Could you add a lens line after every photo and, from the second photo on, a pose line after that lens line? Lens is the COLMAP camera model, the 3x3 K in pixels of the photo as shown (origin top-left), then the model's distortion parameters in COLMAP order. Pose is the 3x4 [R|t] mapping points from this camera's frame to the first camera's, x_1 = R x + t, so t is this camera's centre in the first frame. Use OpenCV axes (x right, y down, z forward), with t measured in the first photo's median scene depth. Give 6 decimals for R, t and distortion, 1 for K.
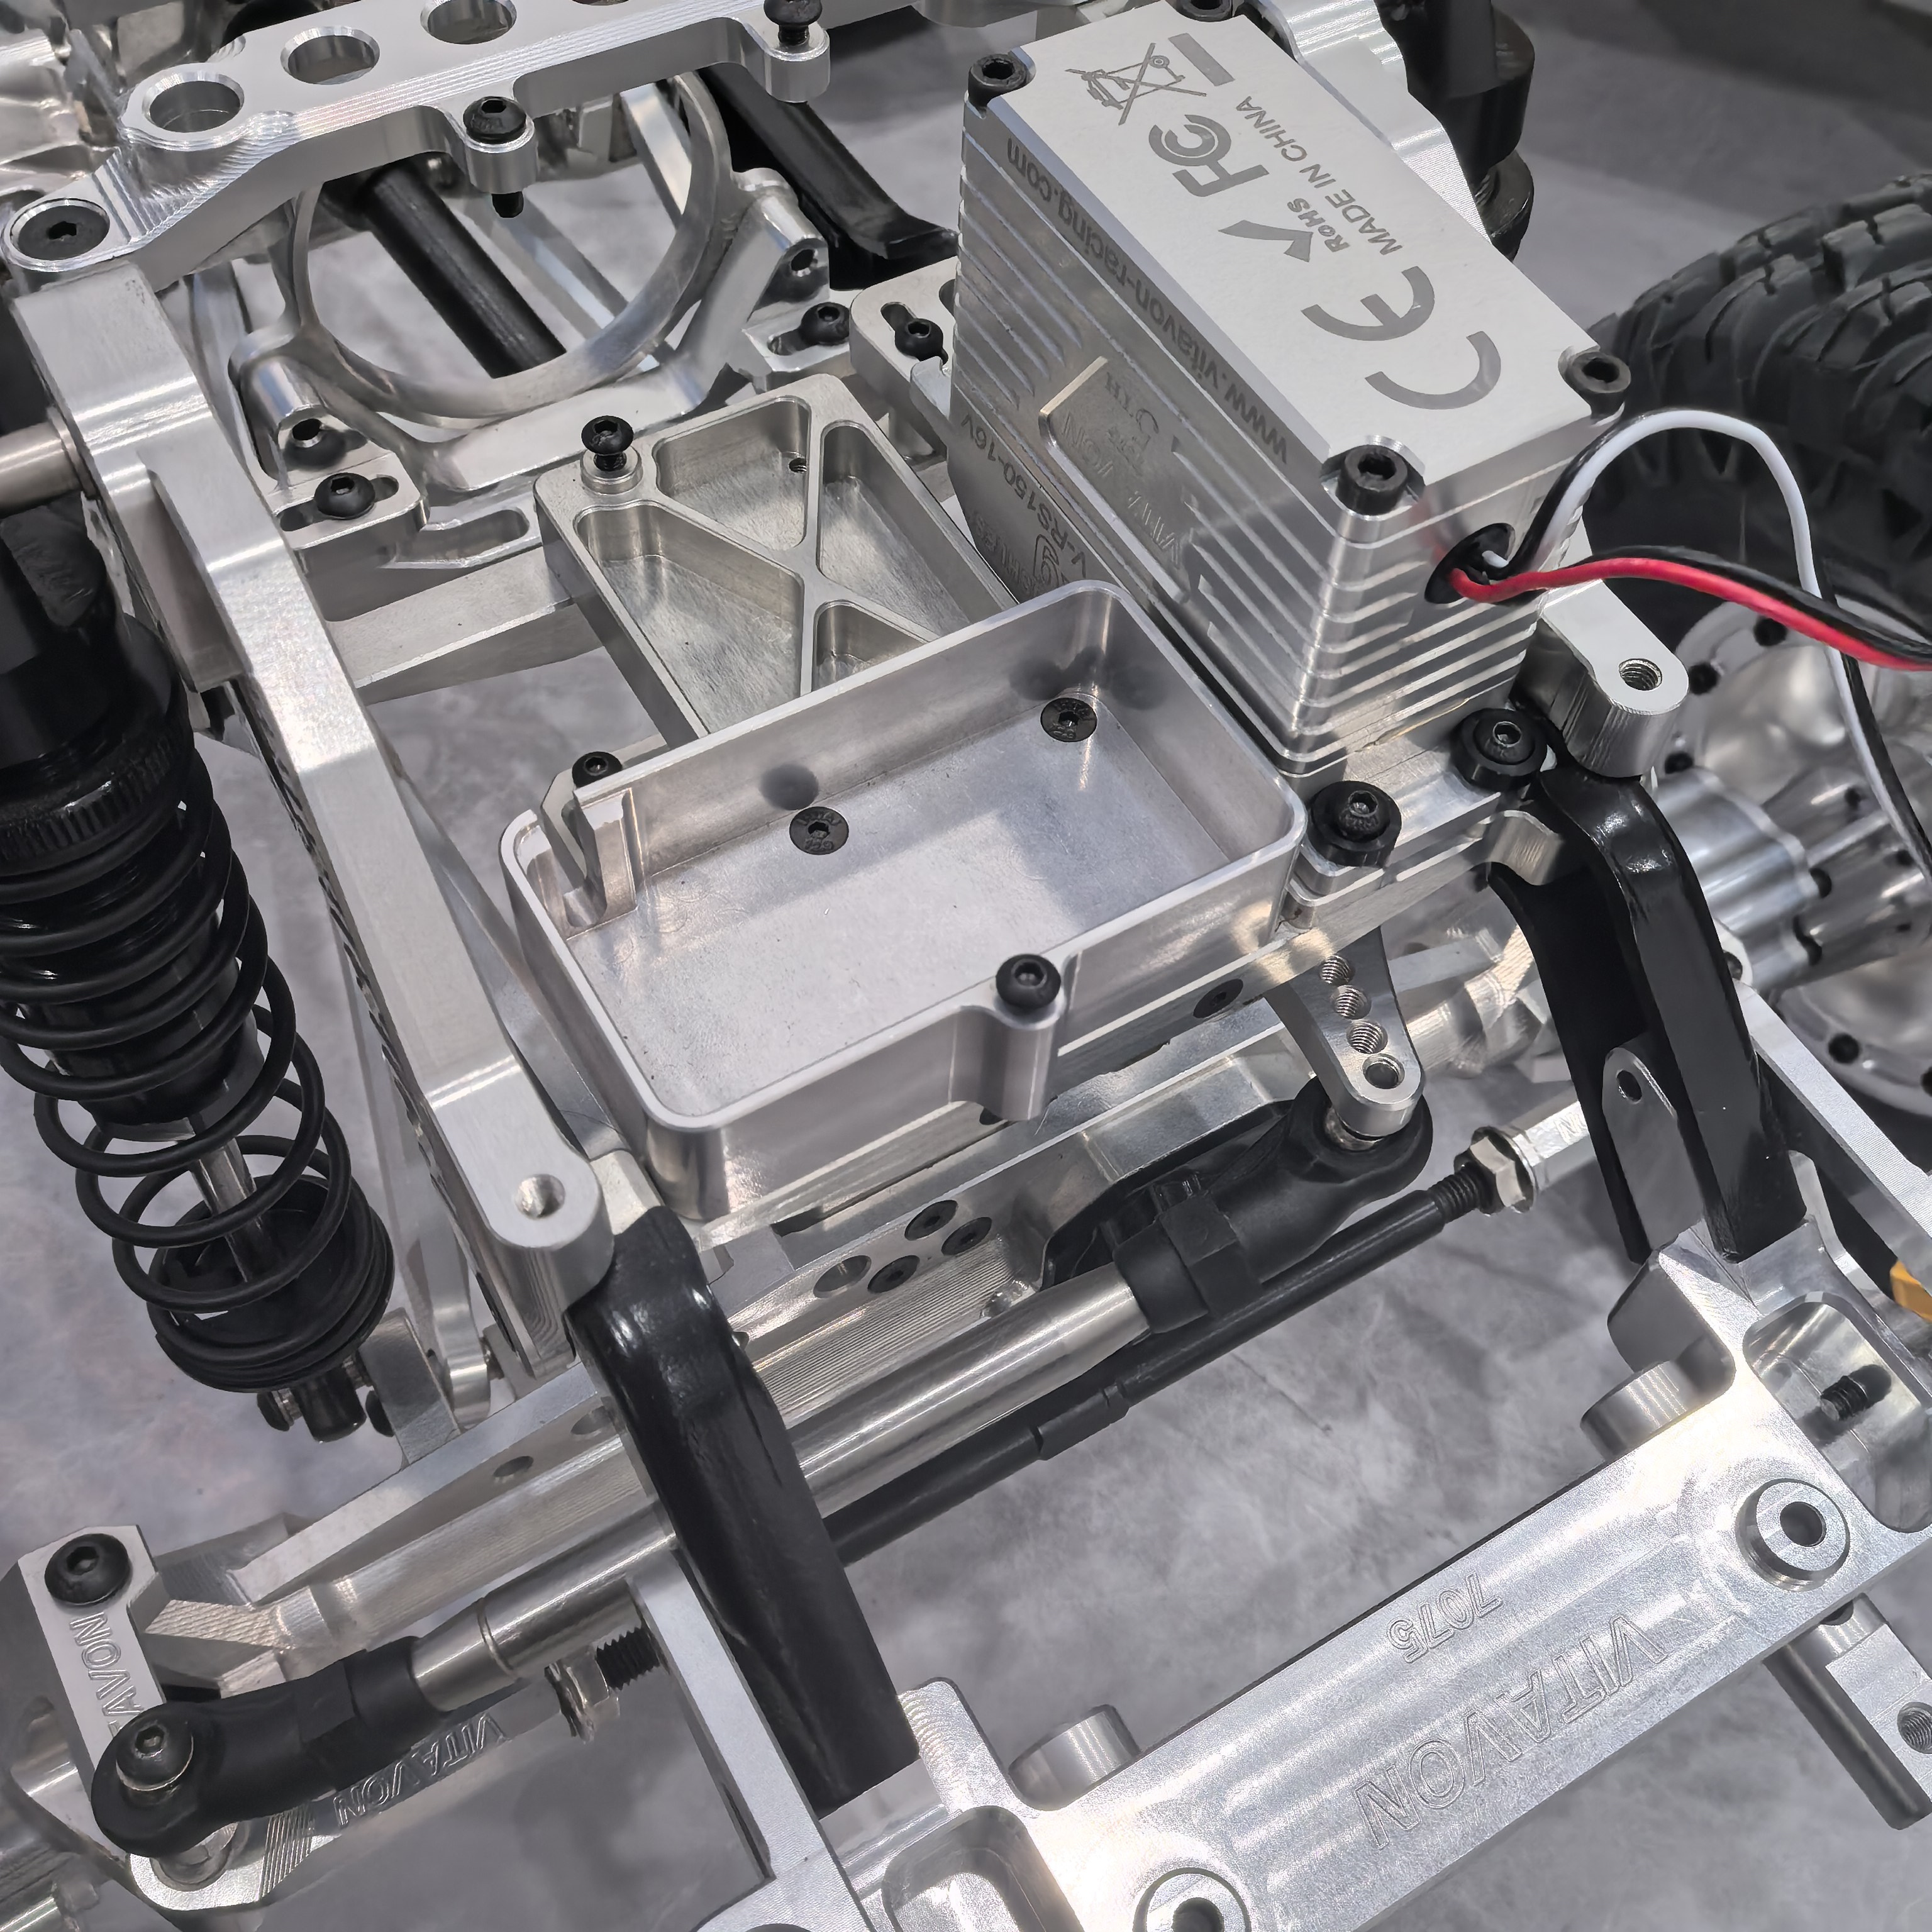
lens RADIAL K [[2102.0, 0, 966.0], [0, 2102.0, 966.0], [0, 0, 1]] dist [-0.006609, 0.027029]
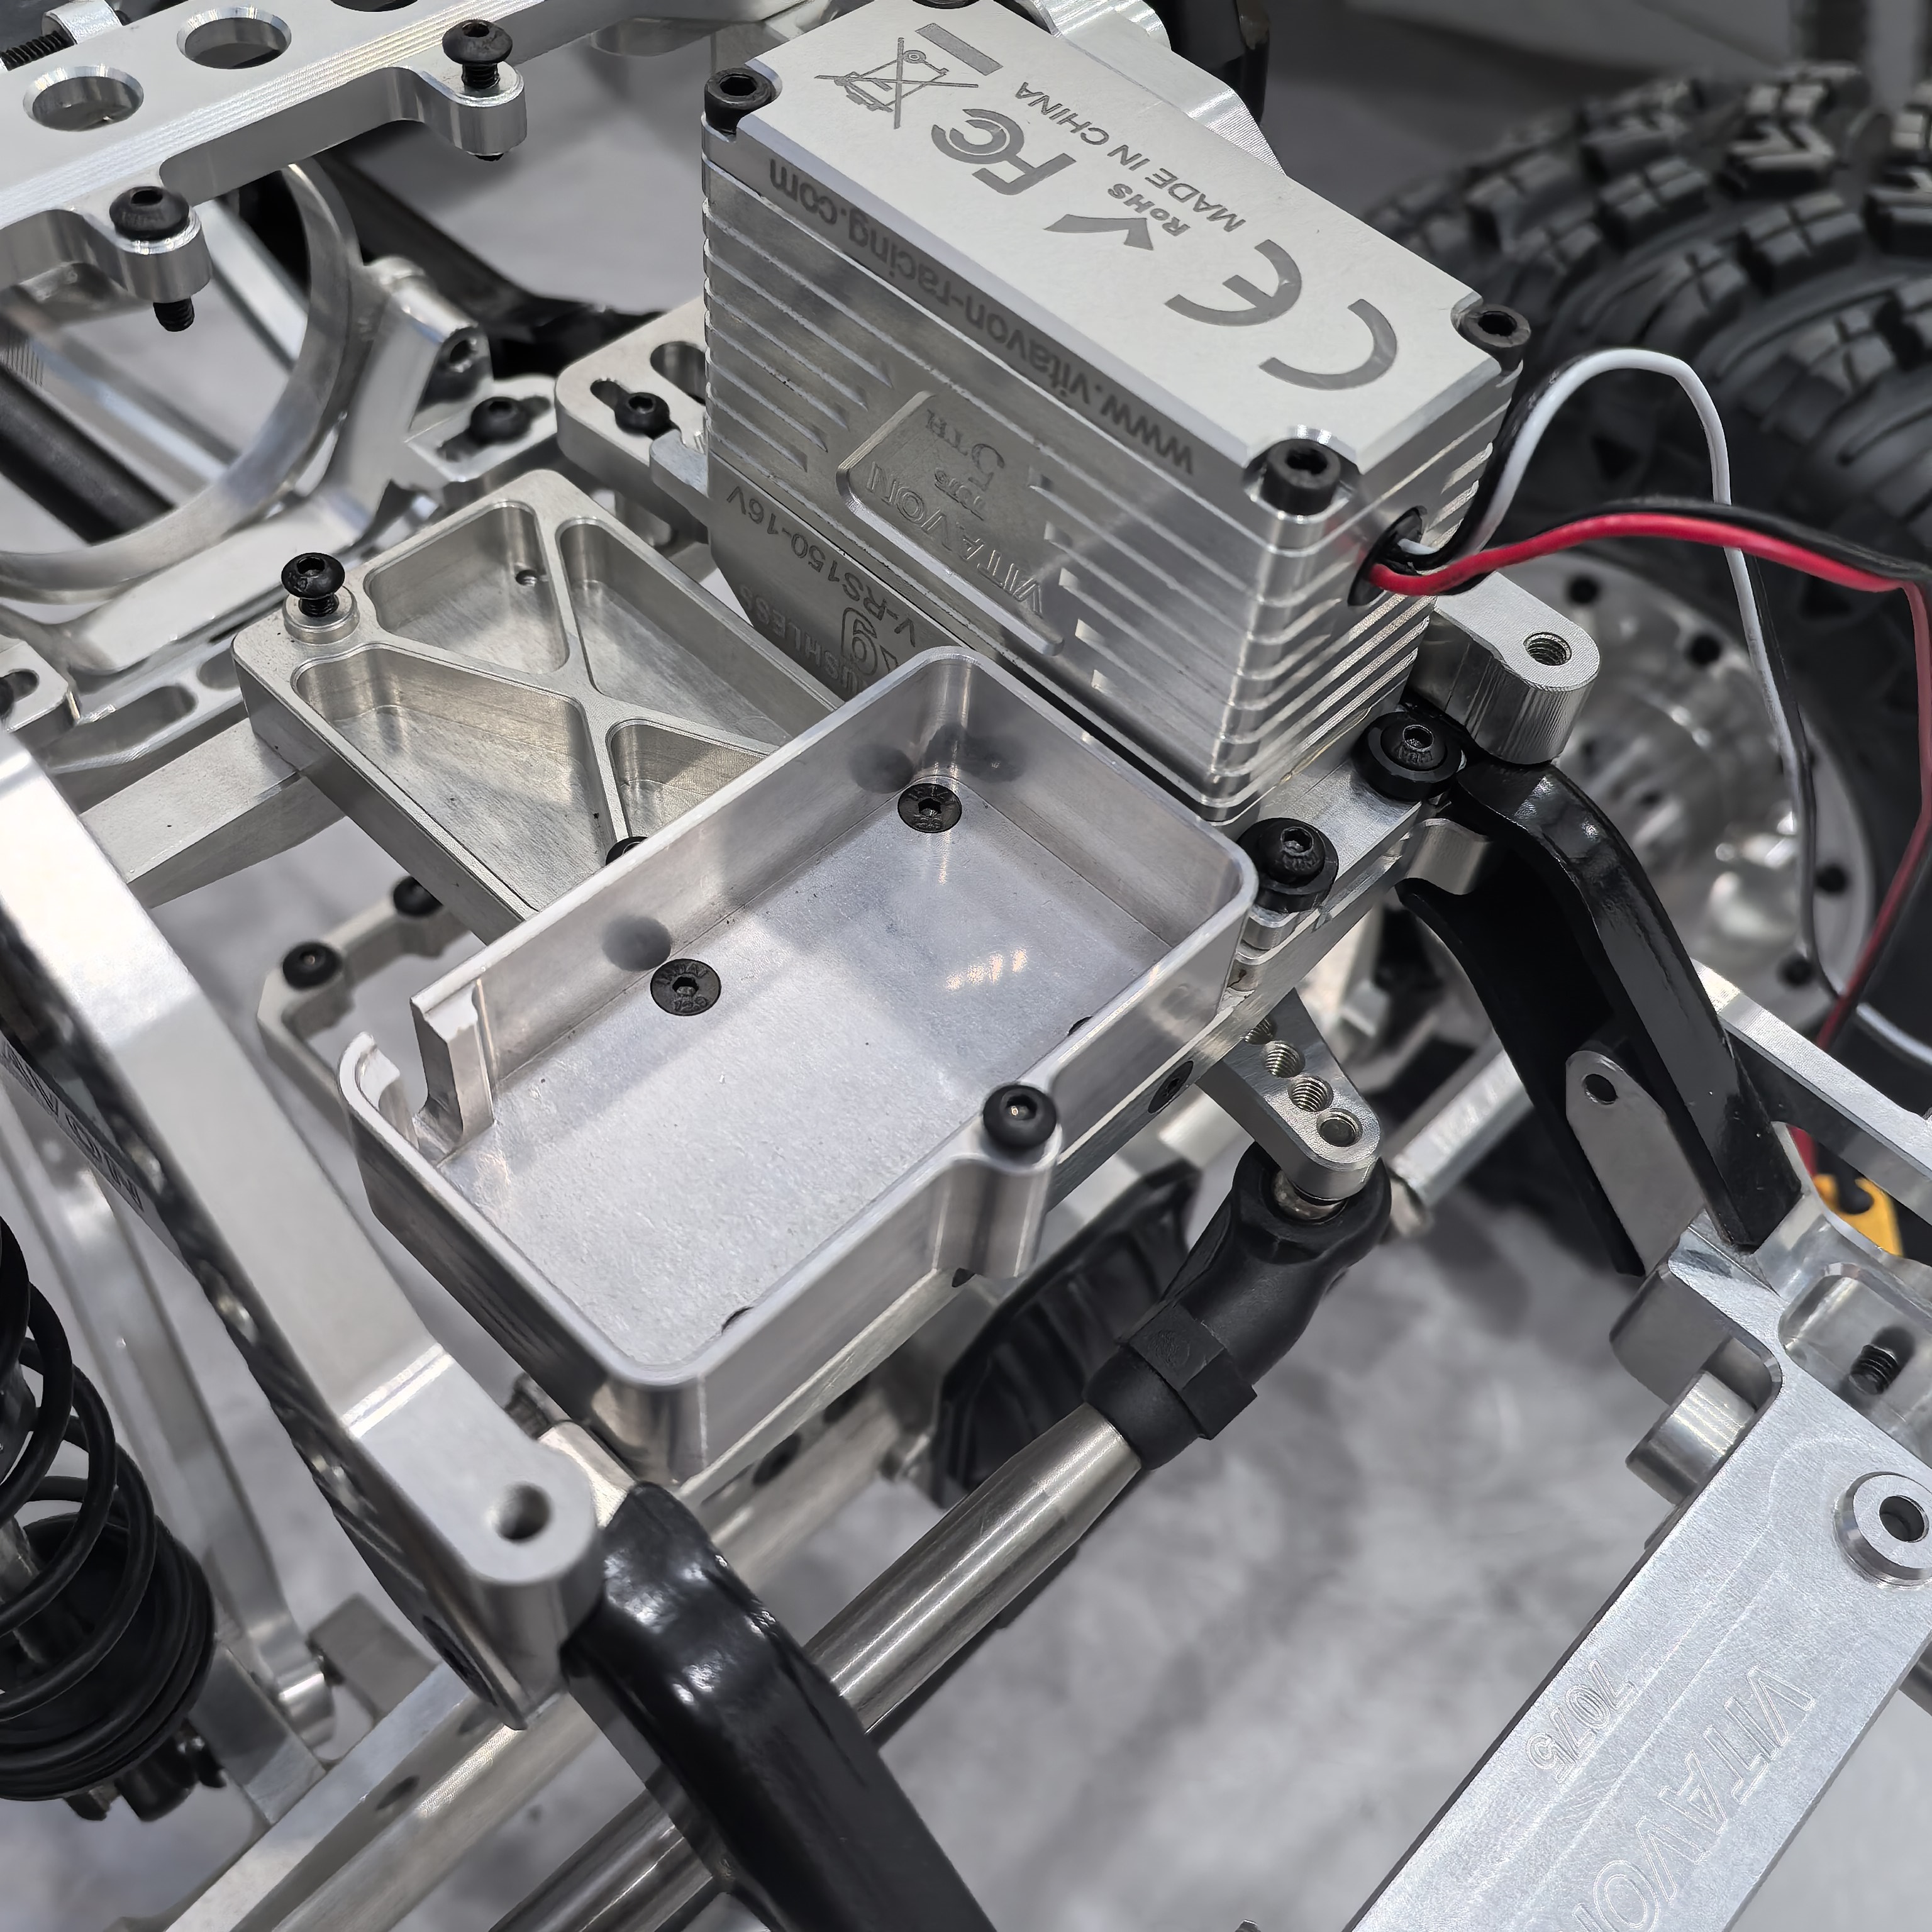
lens RADIAL K [[2114.5, 0, 966.0], [0, 2114.5, 966.0], [0, 0, 1]] dist [0.013343, -0.037998]
pose [[0.963418, -0.190509, 0.188499, -0.122584], [0.197135, 0.980231, -0.016875, -0.036696], [-0.181558, 0.053418, 0.981928, 0.141478]]
